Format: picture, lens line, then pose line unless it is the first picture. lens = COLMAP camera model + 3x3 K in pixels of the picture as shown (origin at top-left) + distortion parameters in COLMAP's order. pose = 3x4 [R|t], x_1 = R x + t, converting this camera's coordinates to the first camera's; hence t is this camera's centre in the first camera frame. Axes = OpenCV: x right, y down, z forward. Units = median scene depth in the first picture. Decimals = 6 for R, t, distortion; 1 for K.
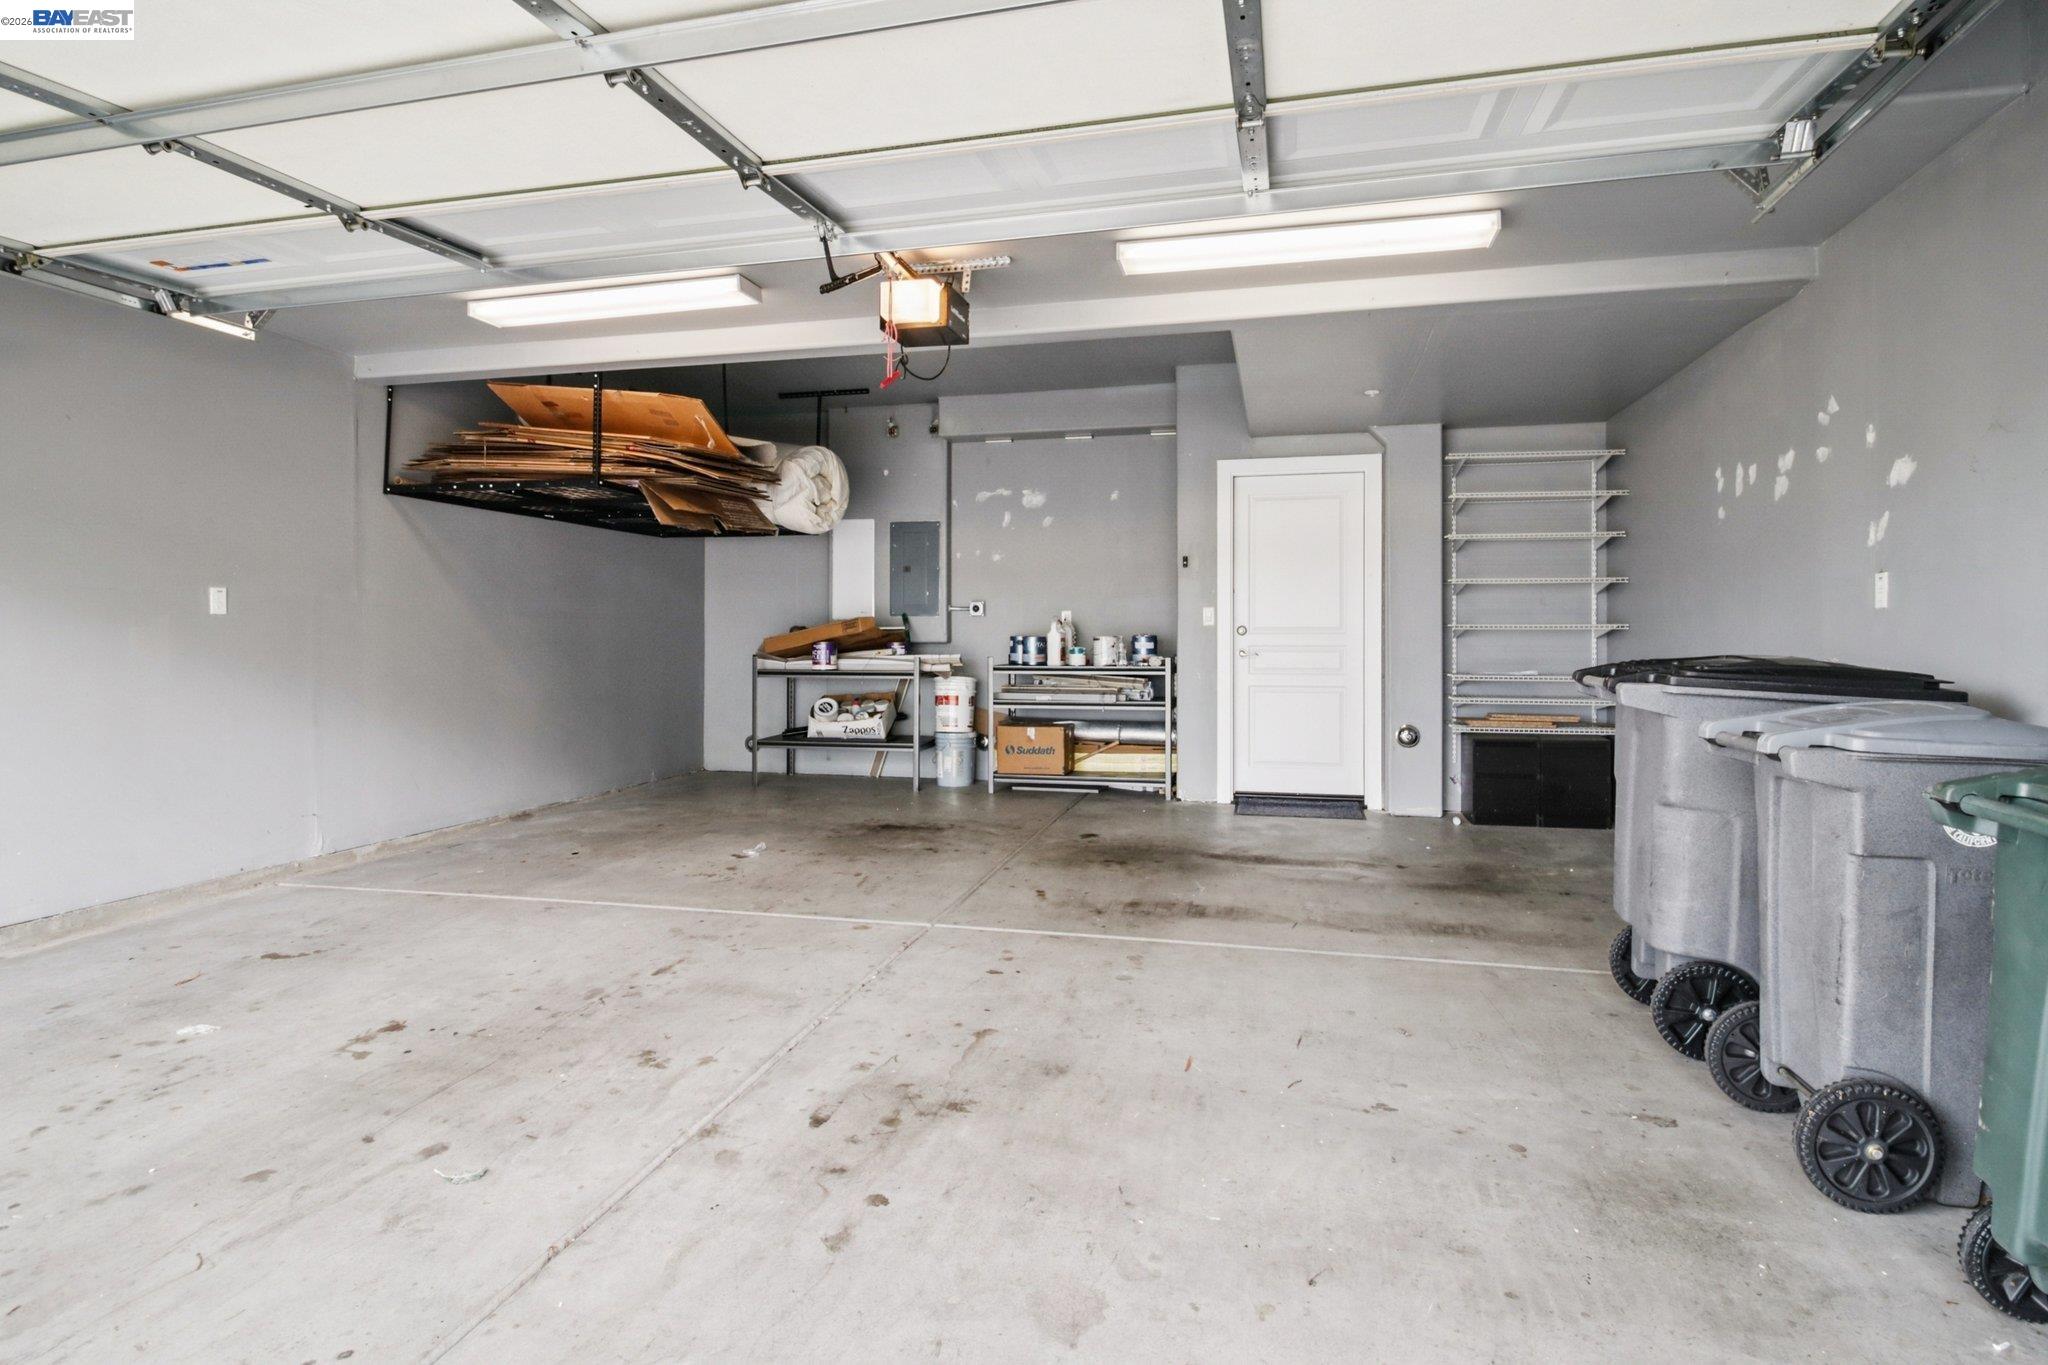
lens RADIAL K [[1021.6, 0, 1027.0], [0, 1021.6, 641.7], [0, 0, 1]] dist [0.004426, -0.013233]
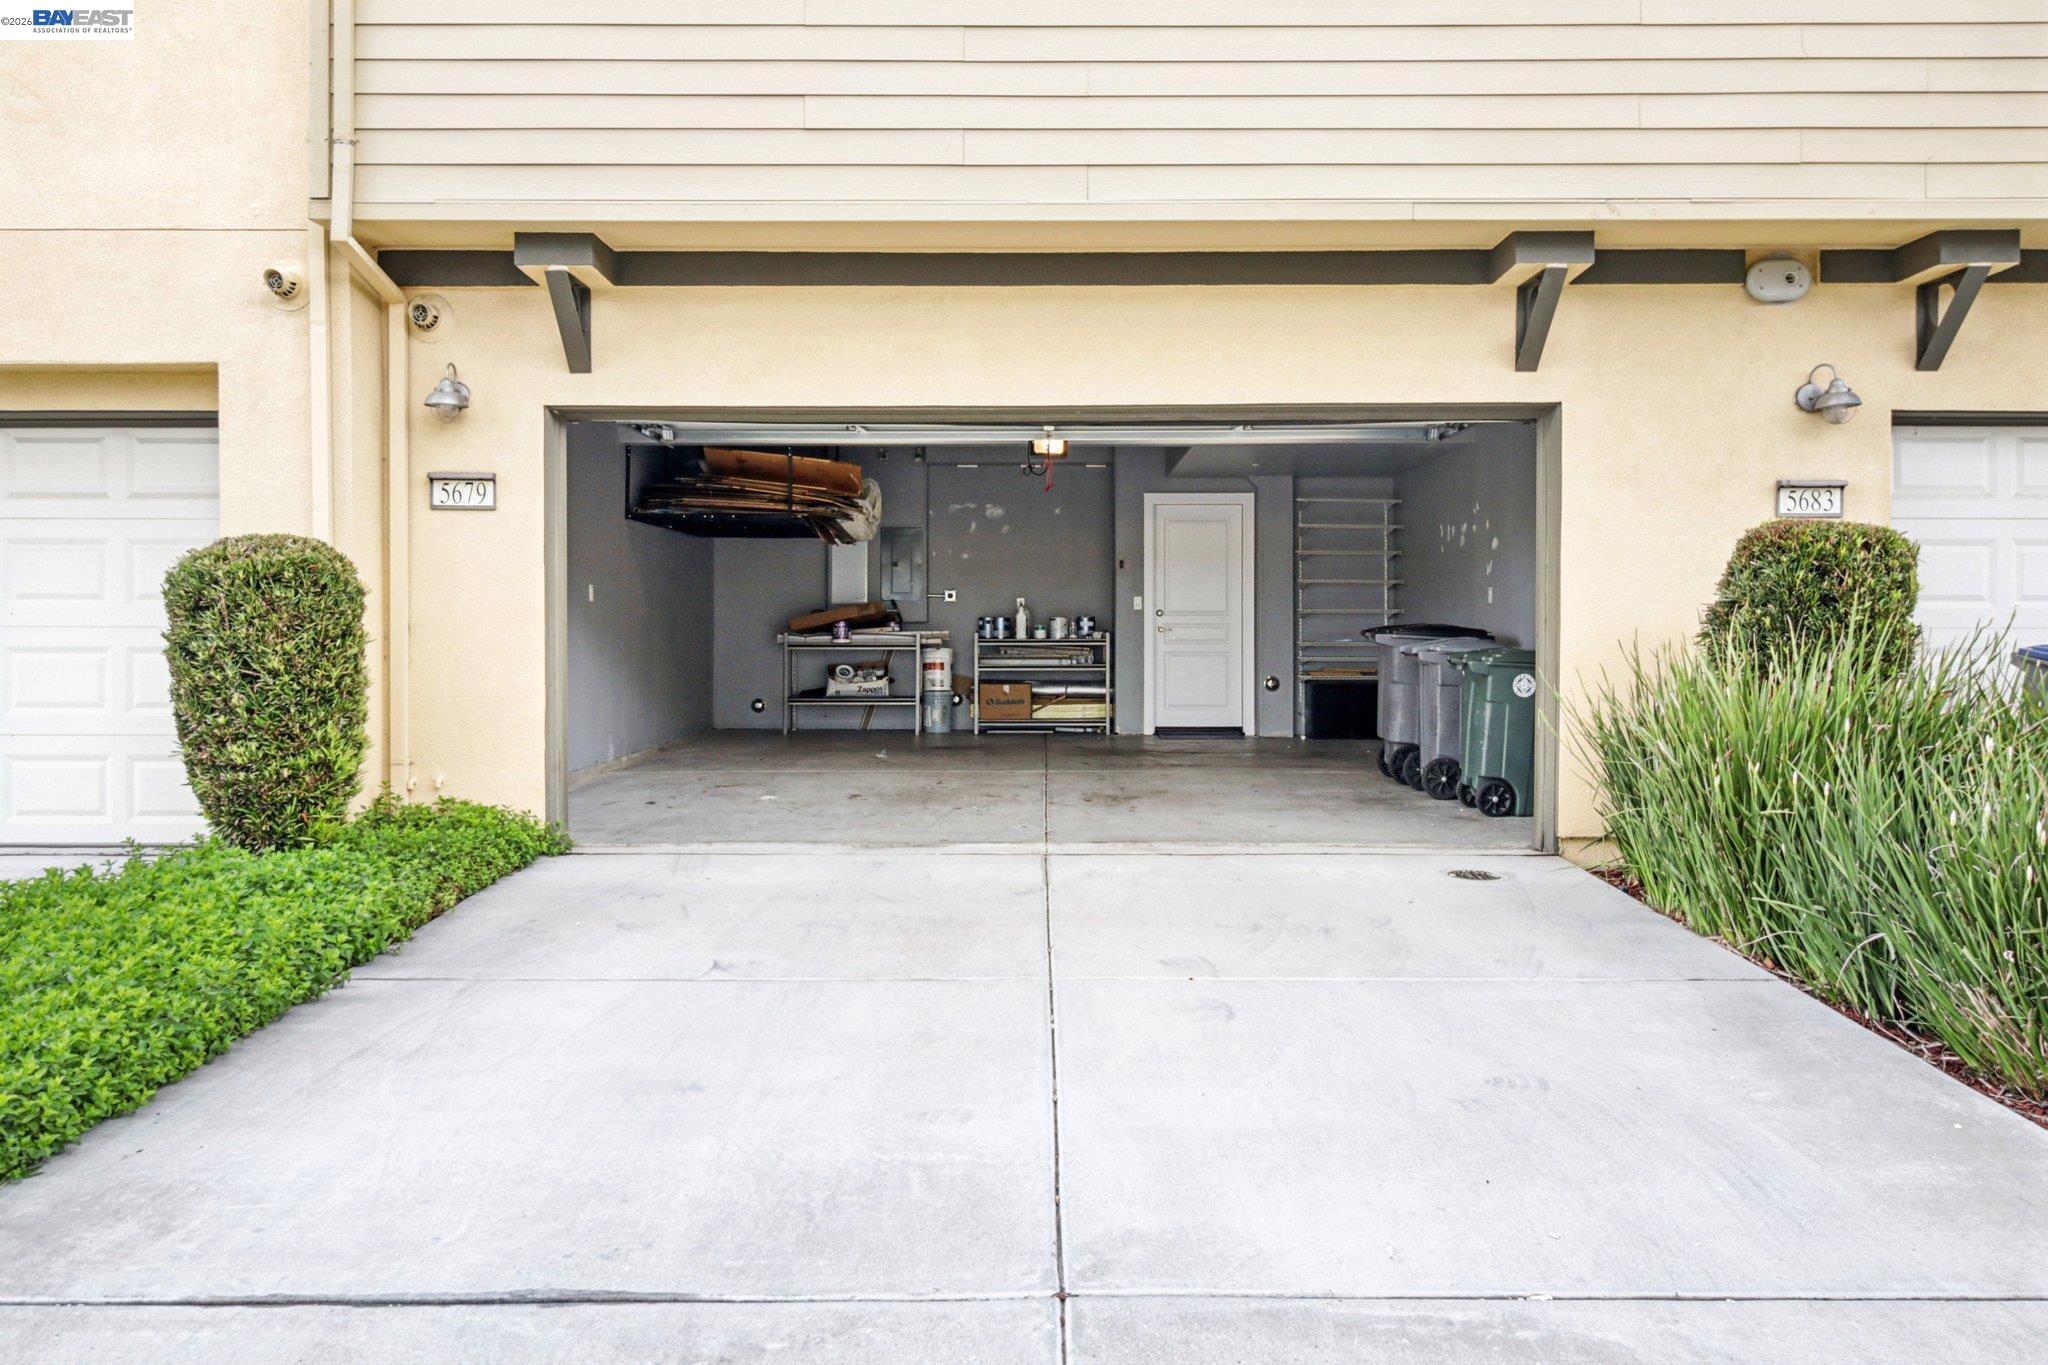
lens RADIAL K [[1549.4, 0, 1021.7], [0, 1549.4, 583.6], [0, 0, 1]] dist [0.024480, -0.001371]
pose [[0.971784, 0.006082, 0.235796, -0.455212], [0.001151, 0.999533, -0.030525, 0.013165], [-0.235871, 0.029935, 0.971323, -0.983680]]
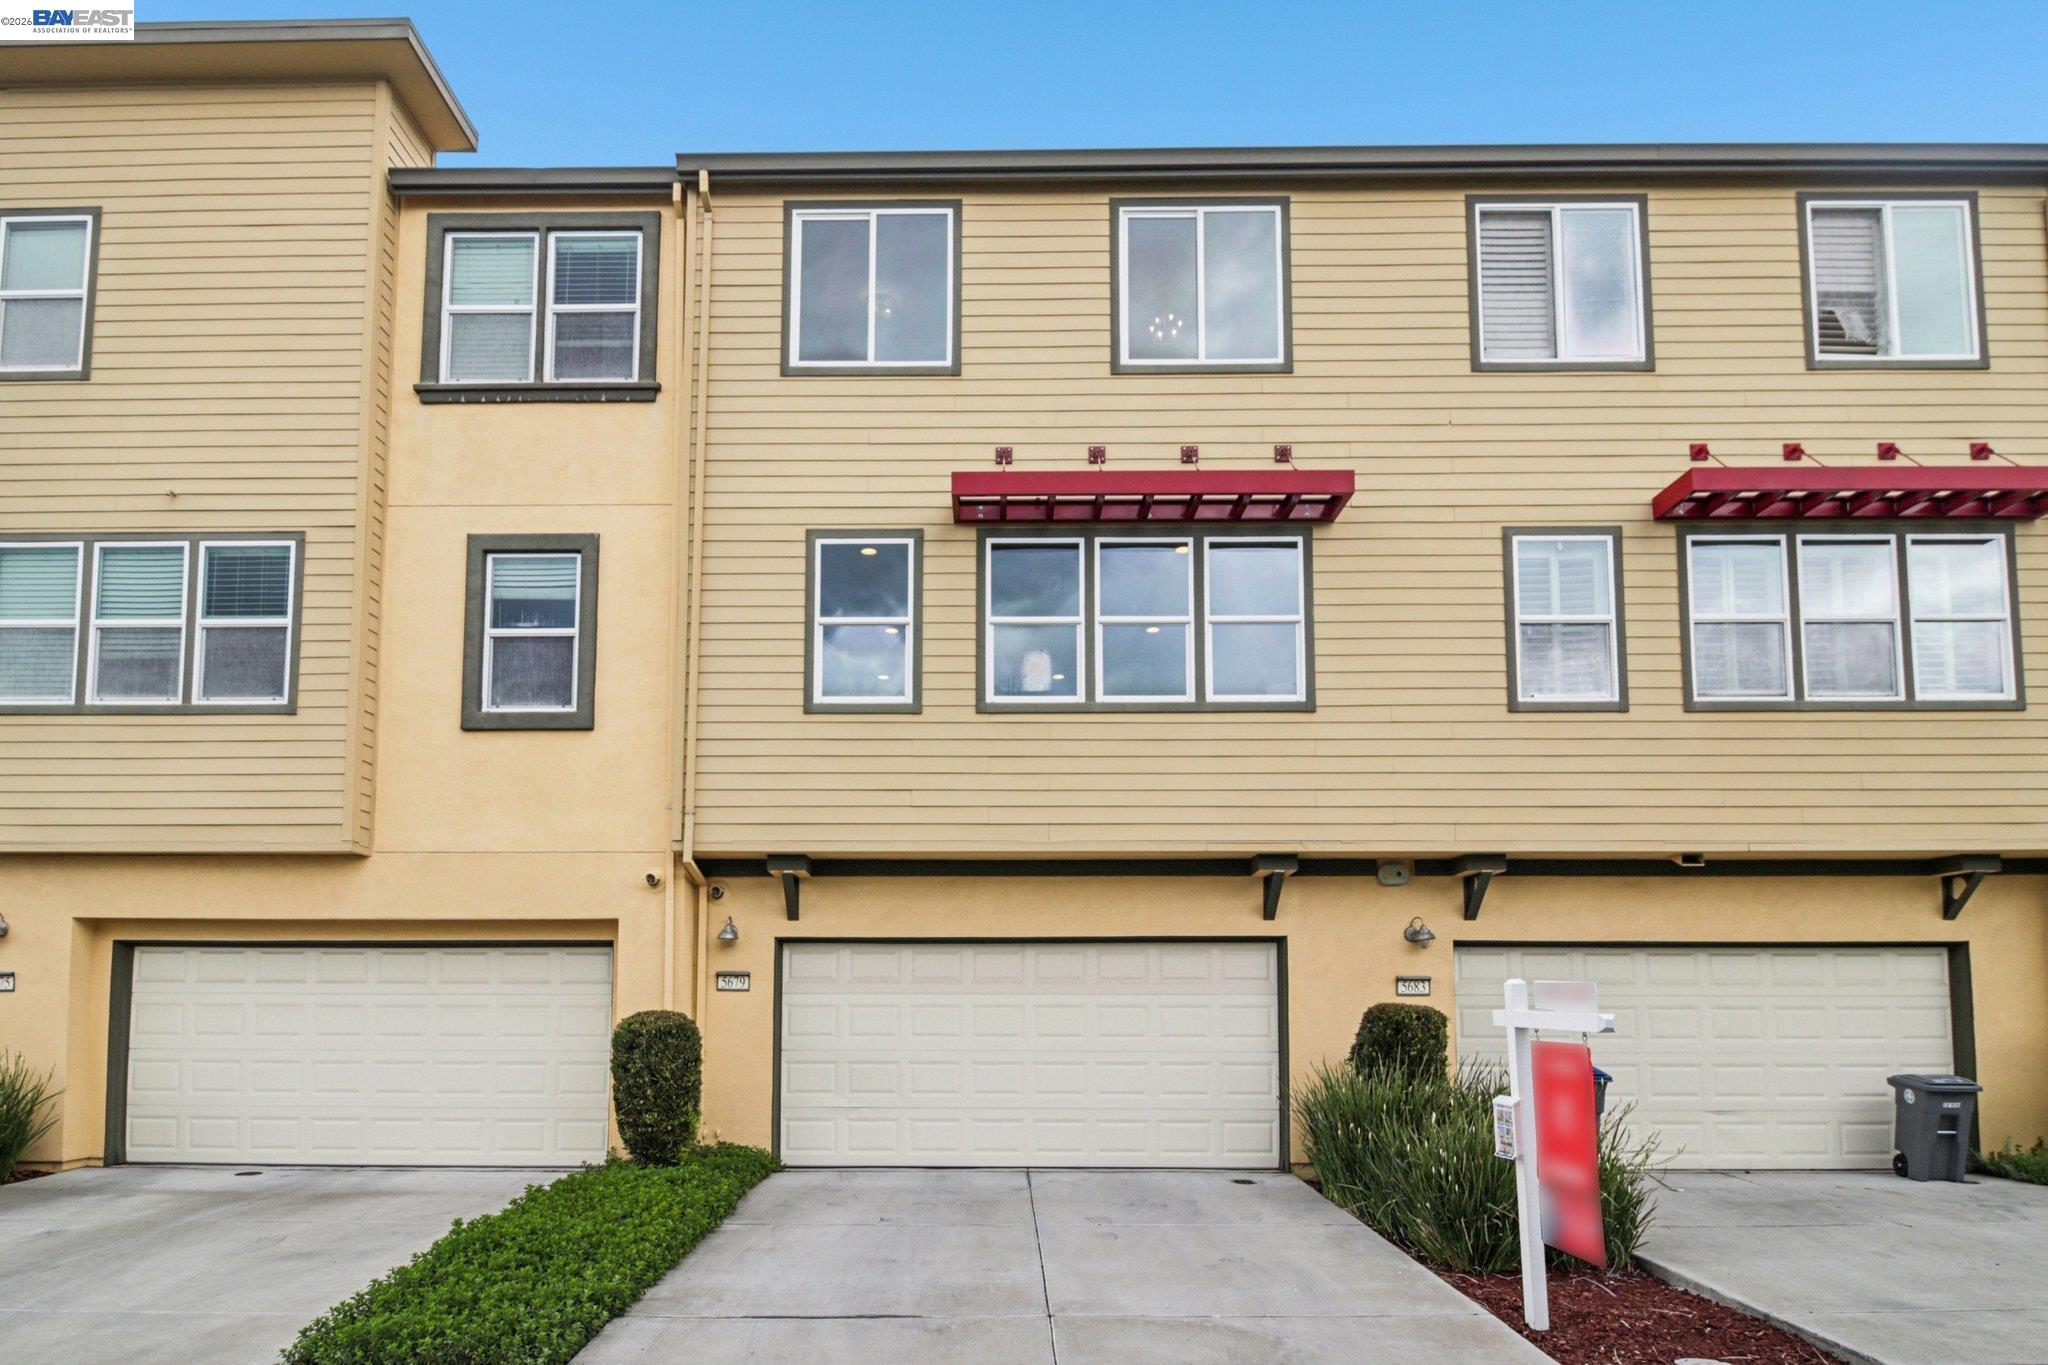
lens RADIAL K [[1207.3, 0, 978.1], [0, 1207.3, 786.4], [0, 0, 1]] dist [0.015103, -0.017808]
pose [[0.973243, 0.041787, 0.225947, -0.642824], [0.000414, 0.983005, -0.183579, -0.044106], [-0.229778, 0.178760, 0.956685, -1.580007]]
